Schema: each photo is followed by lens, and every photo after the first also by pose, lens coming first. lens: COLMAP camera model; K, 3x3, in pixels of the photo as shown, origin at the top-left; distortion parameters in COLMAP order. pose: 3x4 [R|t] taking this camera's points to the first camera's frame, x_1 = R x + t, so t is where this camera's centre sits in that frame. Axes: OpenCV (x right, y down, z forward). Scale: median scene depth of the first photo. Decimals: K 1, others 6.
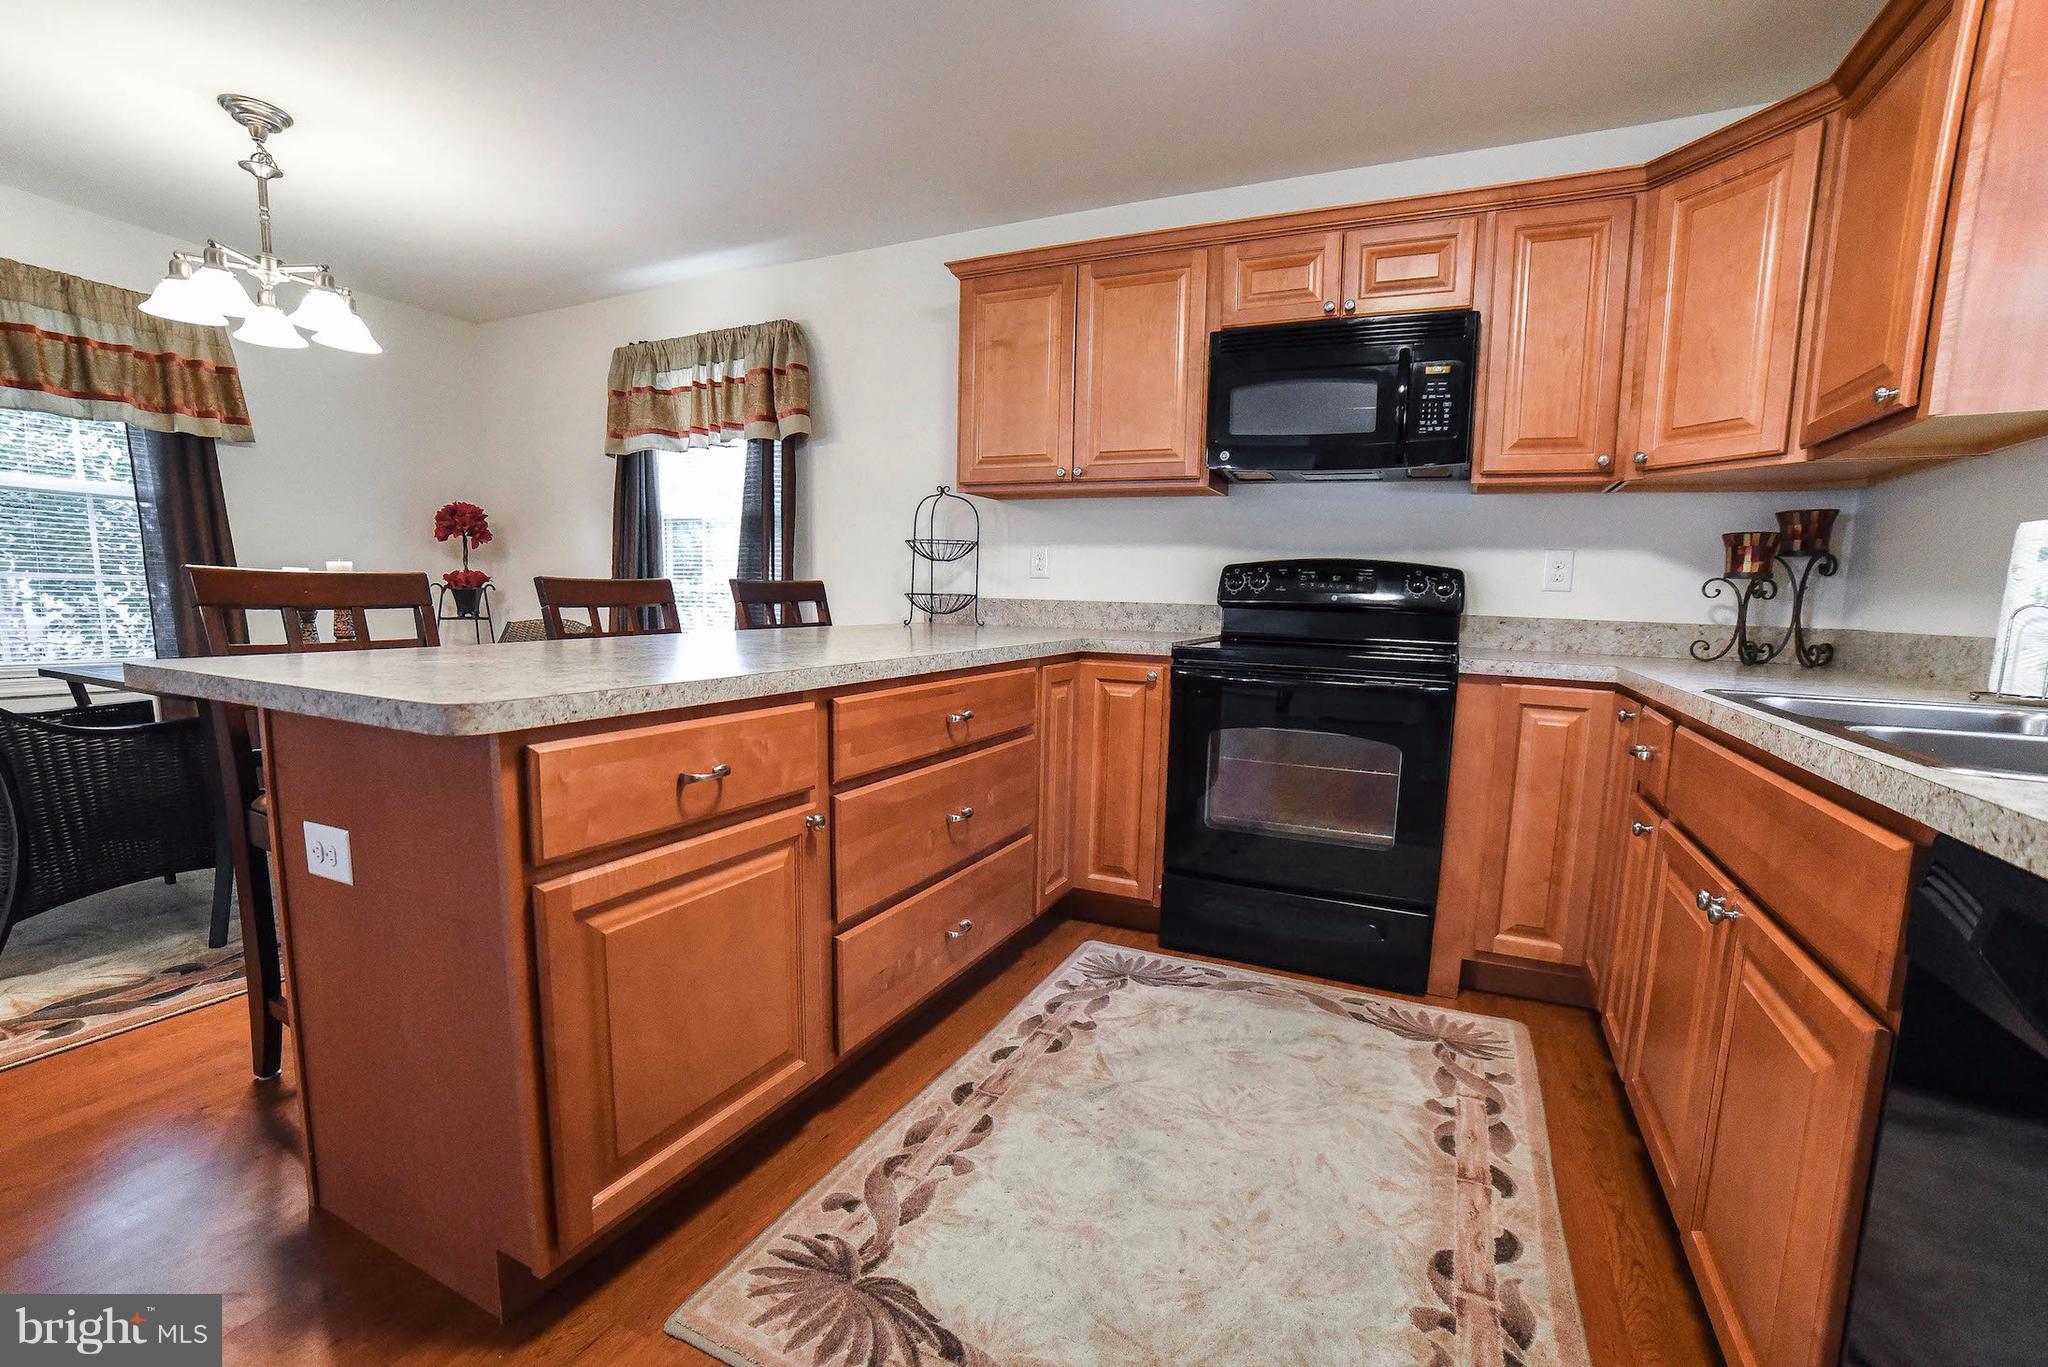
lens RADIAL K [[890.5, 0, 1030.8], [0, 890.5, 705.6], [0, 0, 1]] dist [-0.083980, 0.034113]
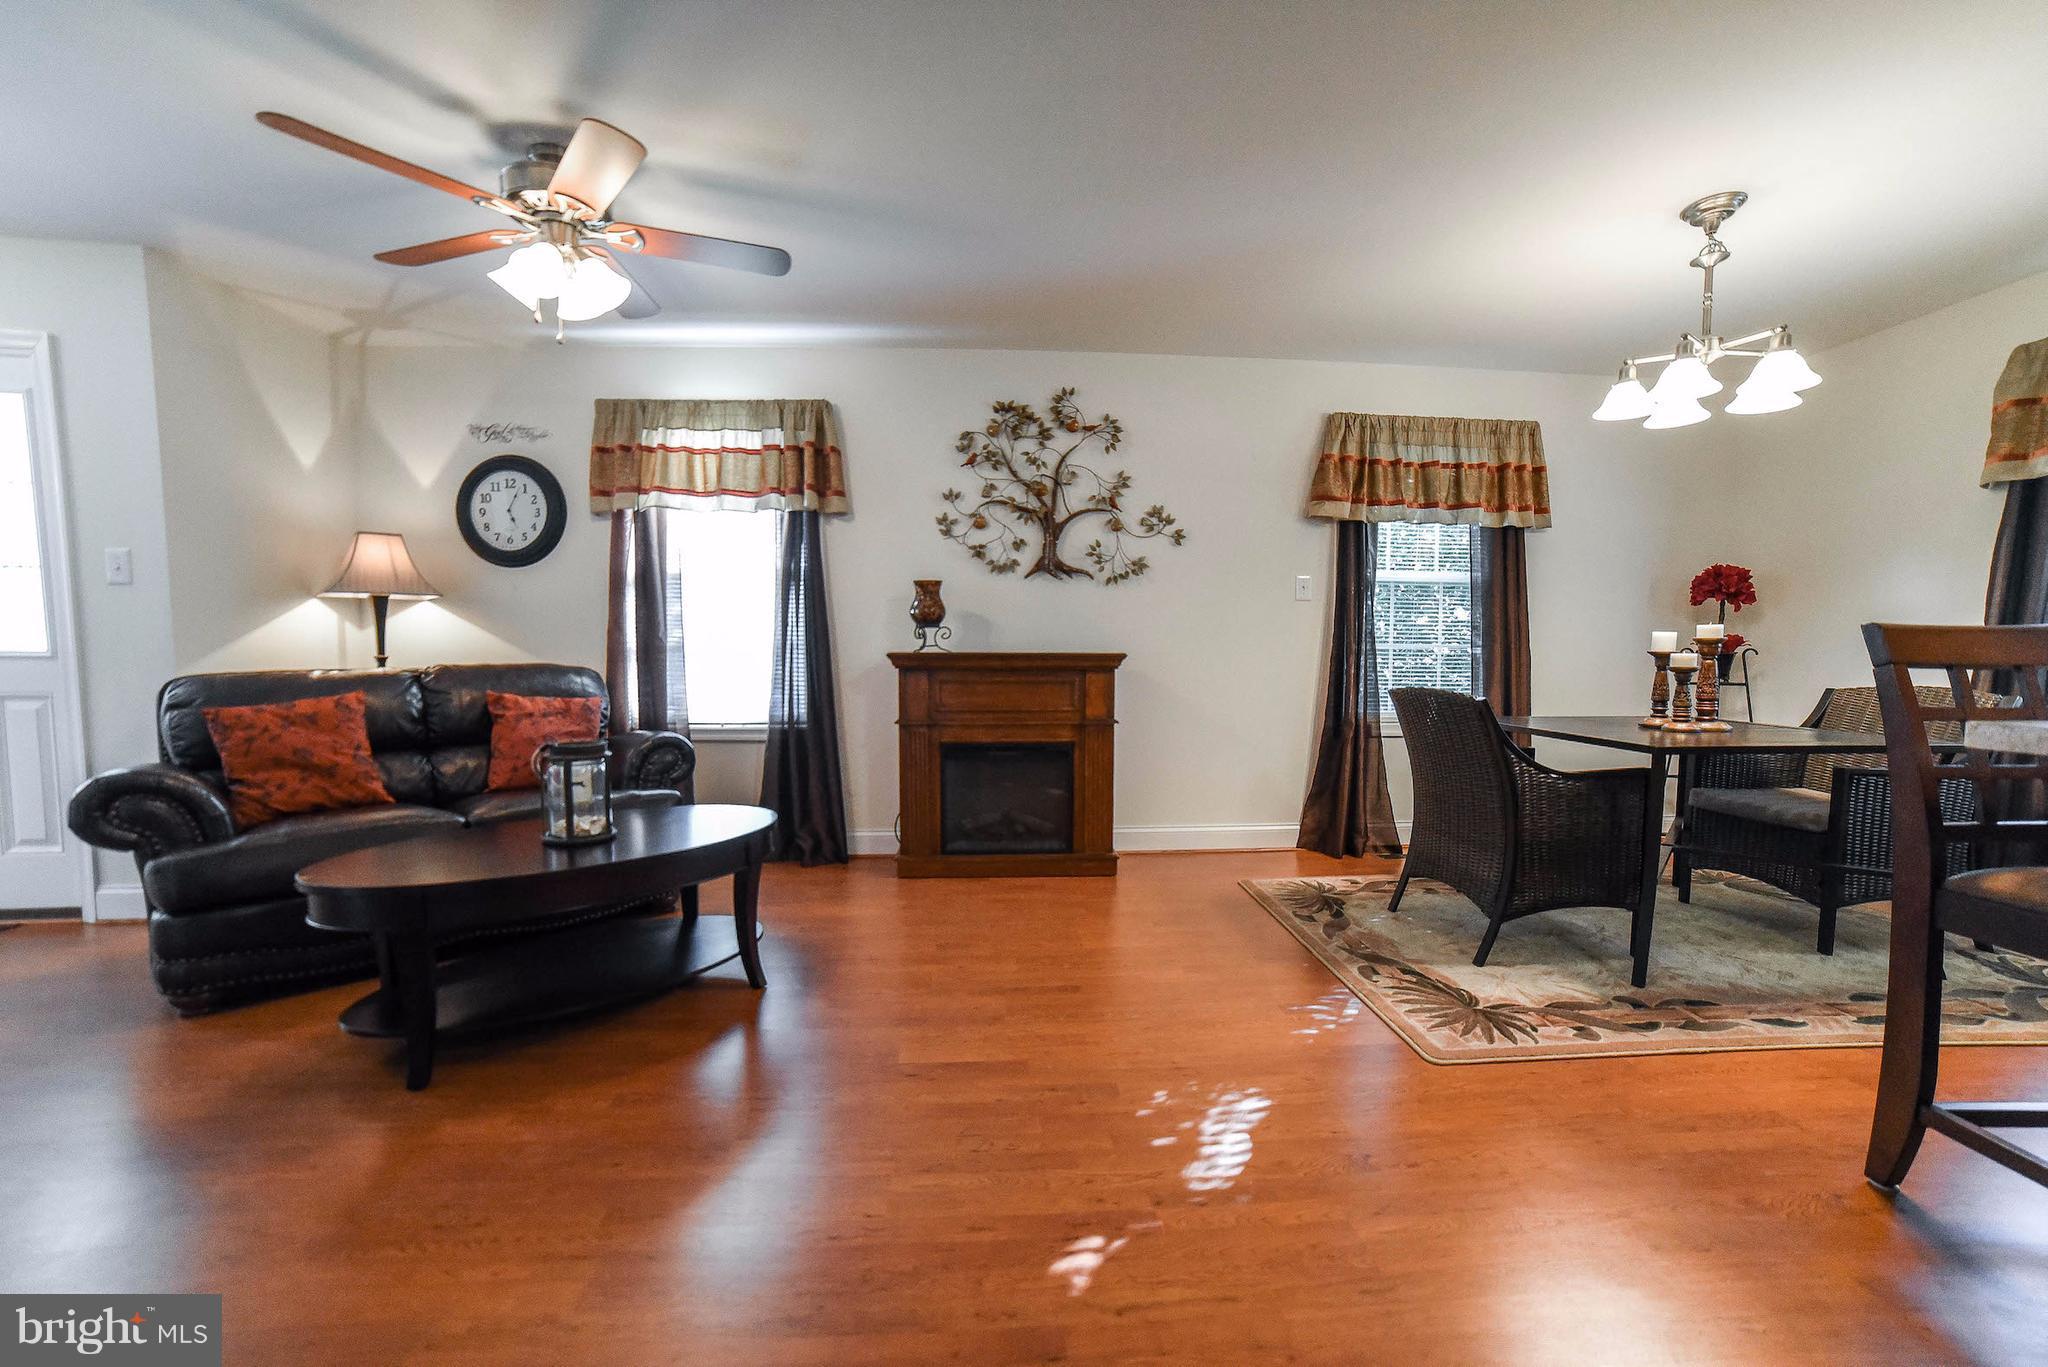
lens RADIAL K [[831.6, 0, 1030.3], [0, 831.6, 707.3], [0, 0, 1]] dist [-0.086403, 0.035661]
pose [[0.485064, 0.034565, -0.873795, -0.347377], [-0.098768, 0.994990, -0.015469, 0.020040], [0.868883, 0.093806, 0.486048, -0.135273]]
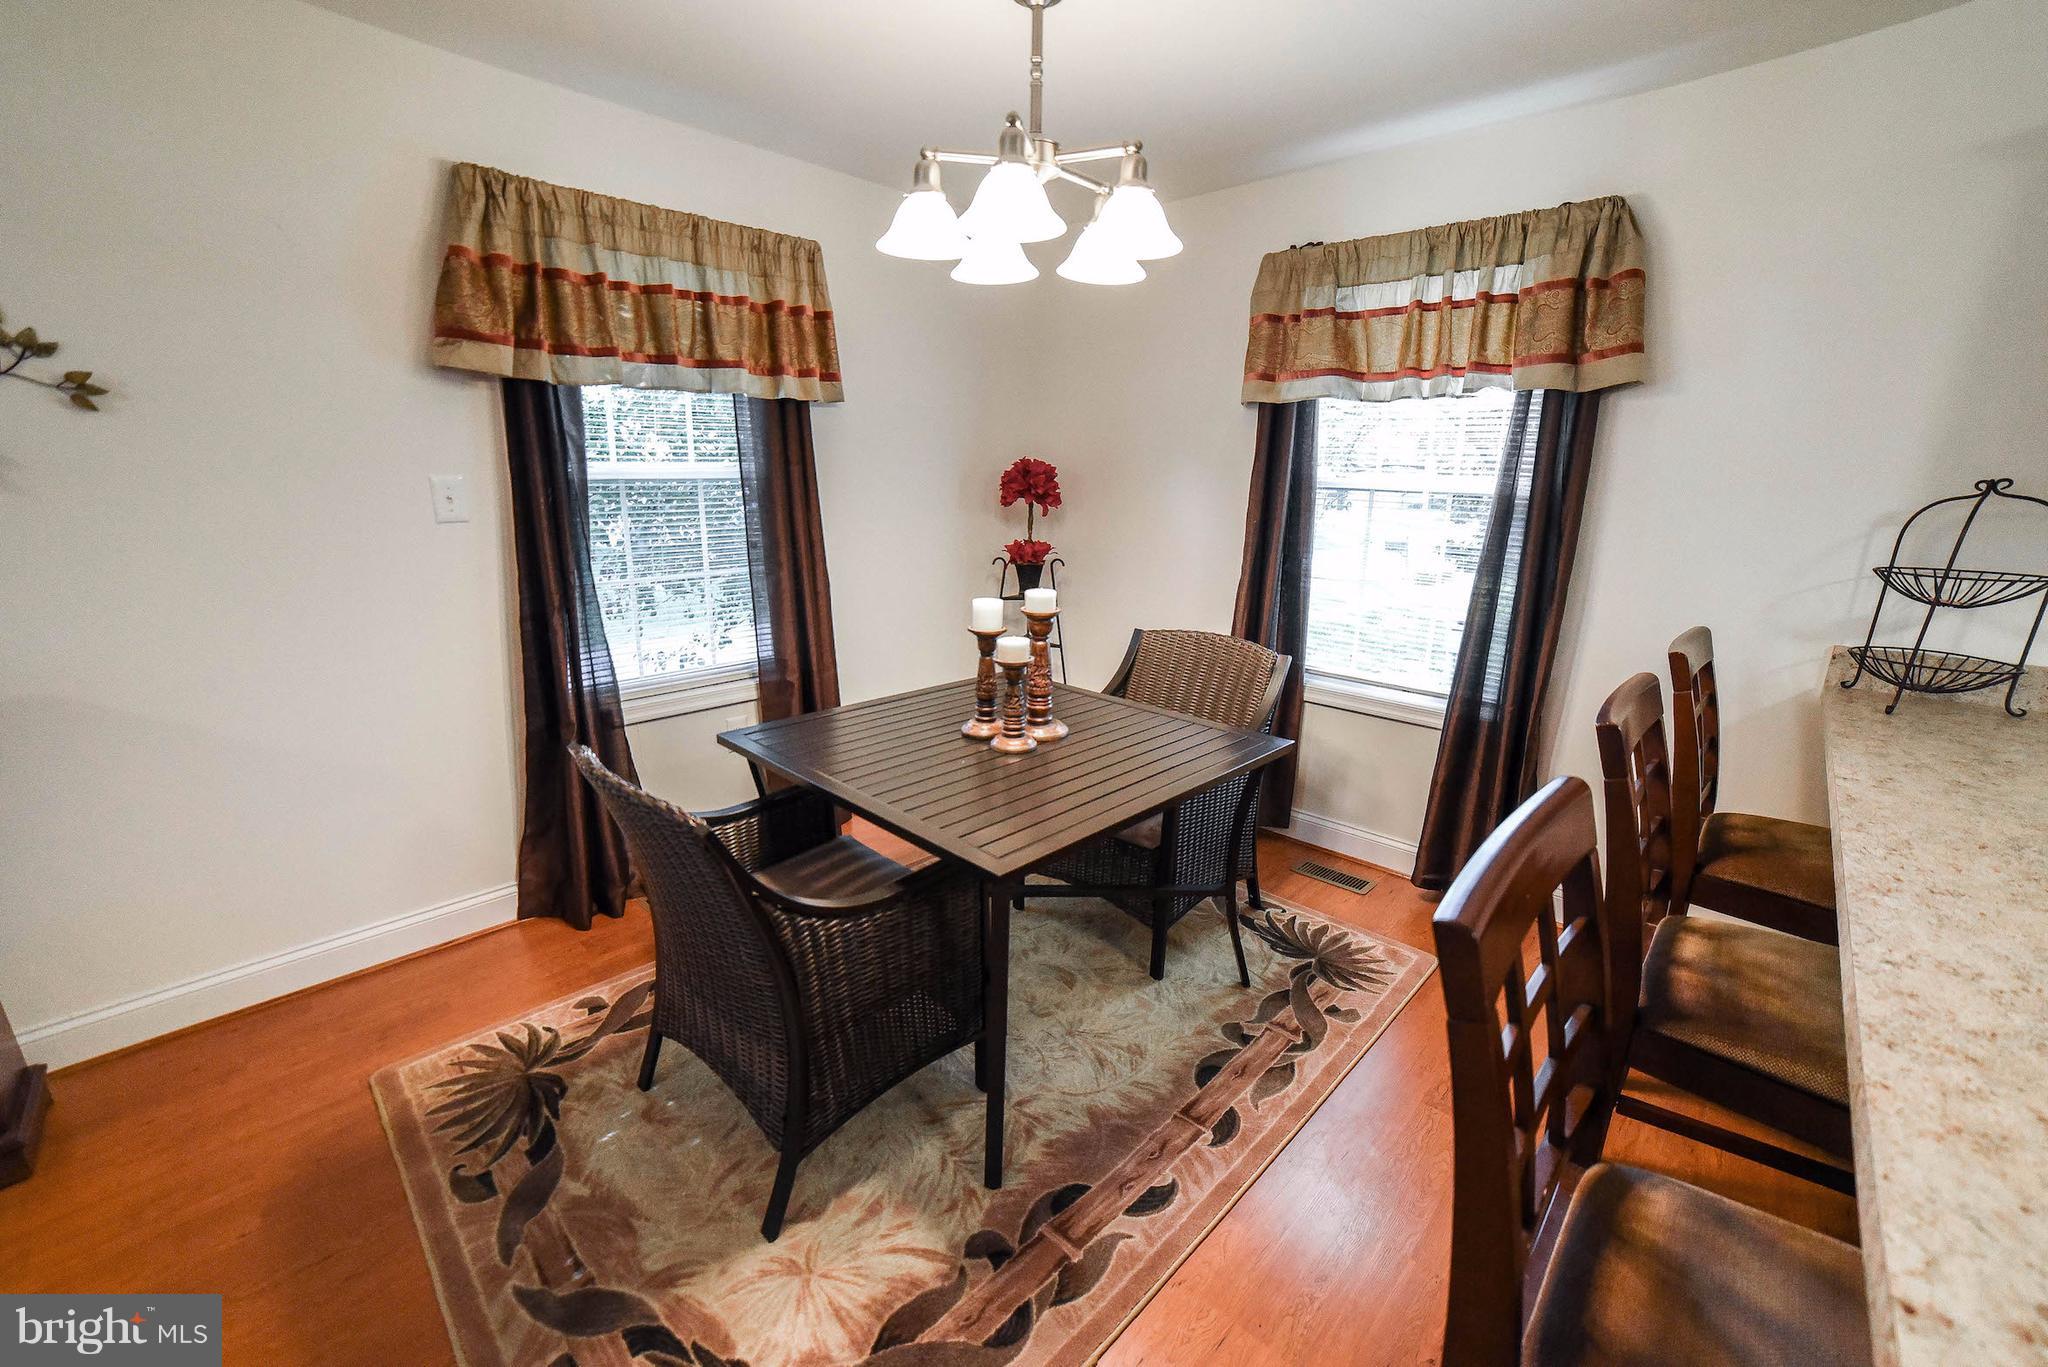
lens RADIAL K [[831.6, 0, 1030.3], [0, 831.6, 707.3], [0, 0, 1]] dist [-0.086403, 0.035661]
pose [[0.950801, 0.074951, -0.300598, -0.557047], [-0.030760, 0.988338, 0.149135, -0.163331], [0.308270, -0.132551, 0.942019, 0.305661]]
